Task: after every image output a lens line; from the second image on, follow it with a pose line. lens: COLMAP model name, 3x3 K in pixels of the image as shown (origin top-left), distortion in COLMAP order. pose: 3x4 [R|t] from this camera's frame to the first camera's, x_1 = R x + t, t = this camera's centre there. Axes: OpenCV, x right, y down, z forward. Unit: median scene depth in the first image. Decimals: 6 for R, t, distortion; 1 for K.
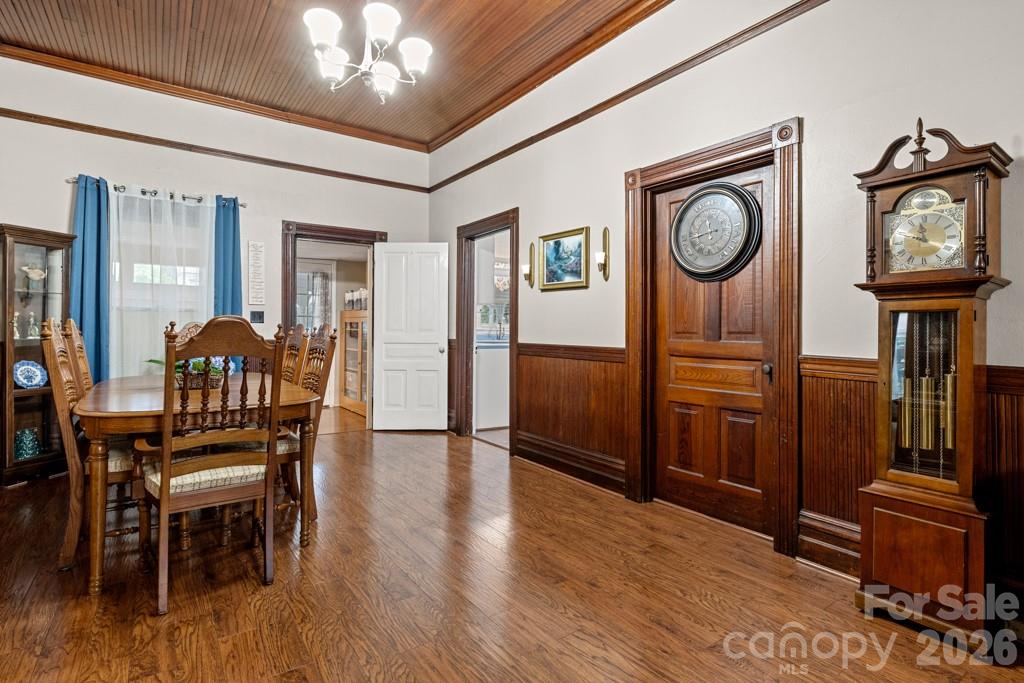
lens RADIAL K [[480.2, 0, 512.8], [0, 480.2, 333.0], [0, 0, 1]] dist [-0.002686, 0.000075]
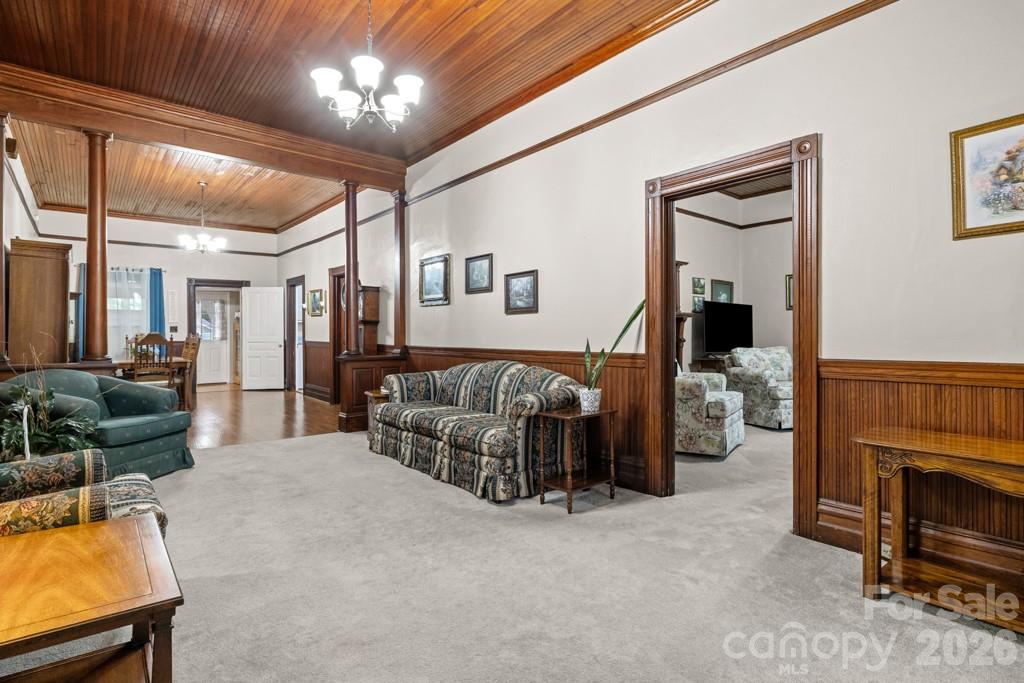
lens RADIAL K [[505.3, 0, 516.4], [0, 505.3, 343.5], [0, 0, 1]] dist [0.002026, 0.000047]
pose [[0.997813, -0.012865, 0.064835, 0.683224], [0.011546, 0.999720, 0.020668, -0.001718], [-0.065082, -0.019874, 0.997682, -1.079307]]
